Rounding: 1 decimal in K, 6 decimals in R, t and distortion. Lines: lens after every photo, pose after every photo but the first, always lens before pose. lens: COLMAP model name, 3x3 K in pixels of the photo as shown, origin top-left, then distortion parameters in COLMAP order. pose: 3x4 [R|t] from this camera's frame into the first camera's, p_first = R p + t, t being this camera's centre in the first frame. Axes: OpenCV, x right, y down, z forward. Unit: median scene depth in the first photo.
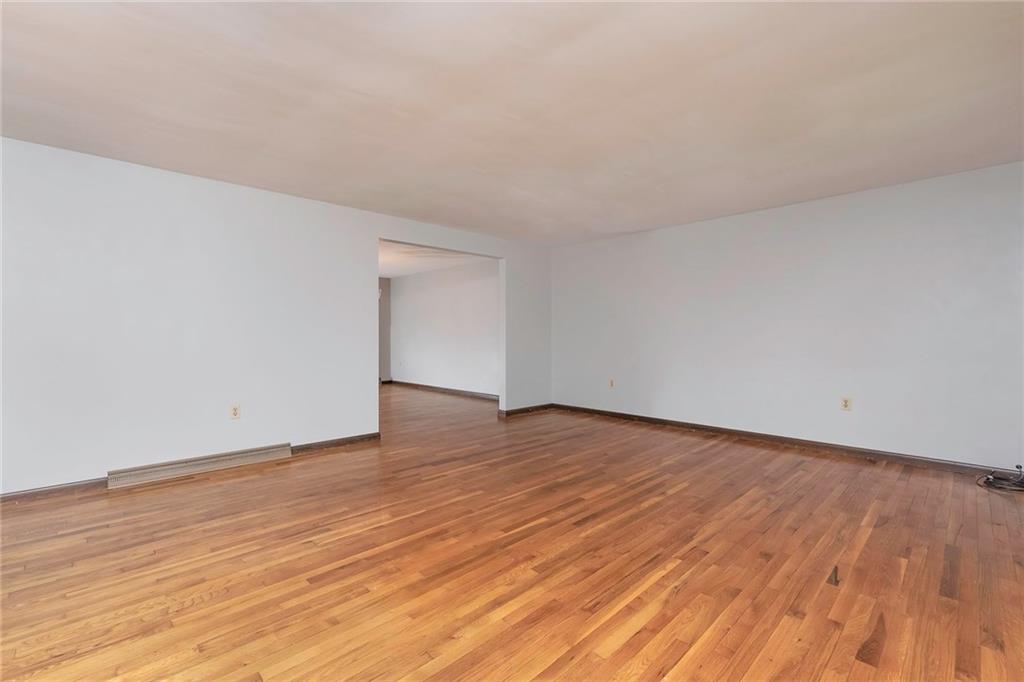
lens RADIAL K [[447.0, 0, 512.1], [0, 447.0, 338.3], [0, 0, 1]] dist [0.003222, -0.000207]
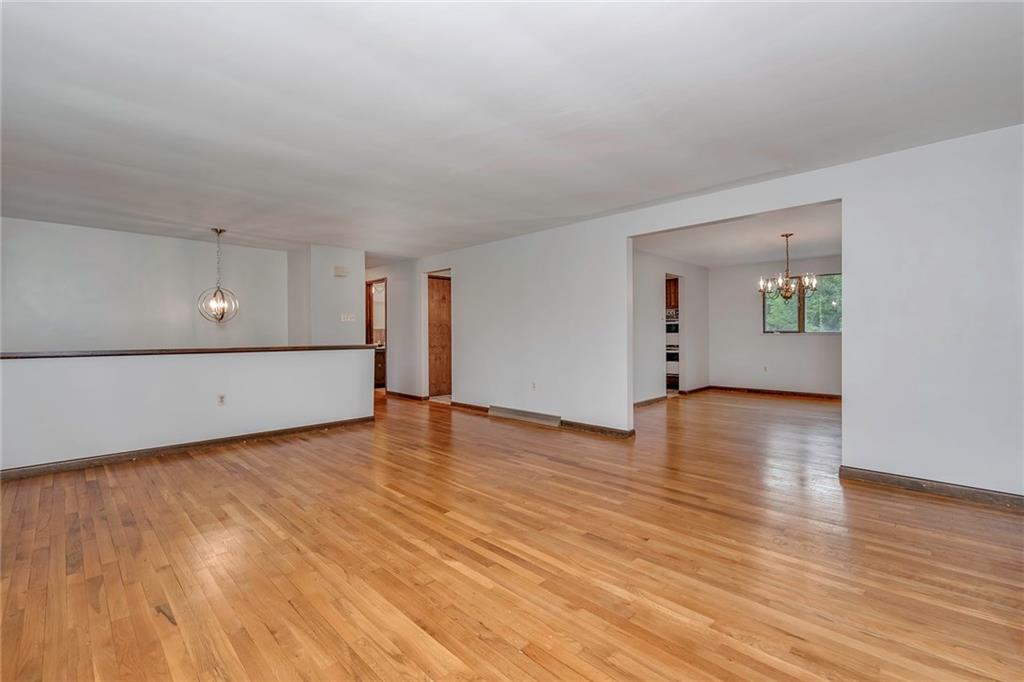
lens RADIAL K [[443.2, 0, 515.2], [0, 443.2, 337.3], [0, 0, 1]] dist [-0.000895, -0.001112]
pose [[0.028006, 0.008129, -0.999575, 1.000709], [-0.004827, 0.999956, 0.007997, -0.012004], [0.999596, 0.004601, 0.028044, 1.035852]]
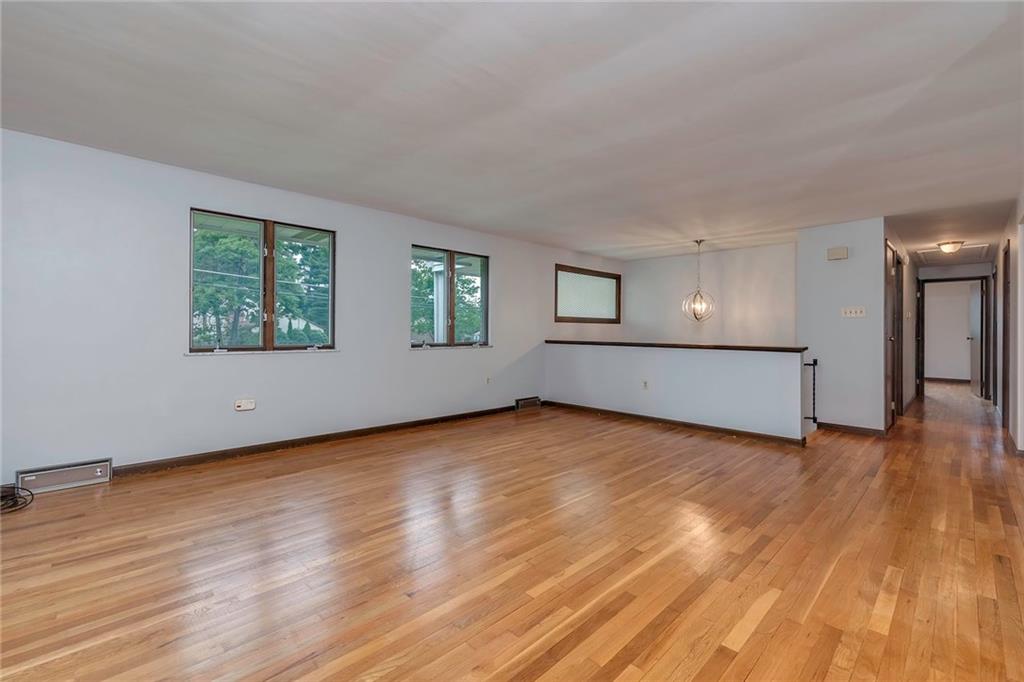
lens RADIAL K [[443.2, 0, 512.6], [0, 443.2, 337.1], [0, 0, 1]] dist [-0.000895, -0.001112]
pose [[-0.999957, 0.001063, -0.009240, 0.141098], [0.000889, 0.999821, 0.018907, -0.018812], [0.009258, 0.018898, -0.999779, 1.849262]]
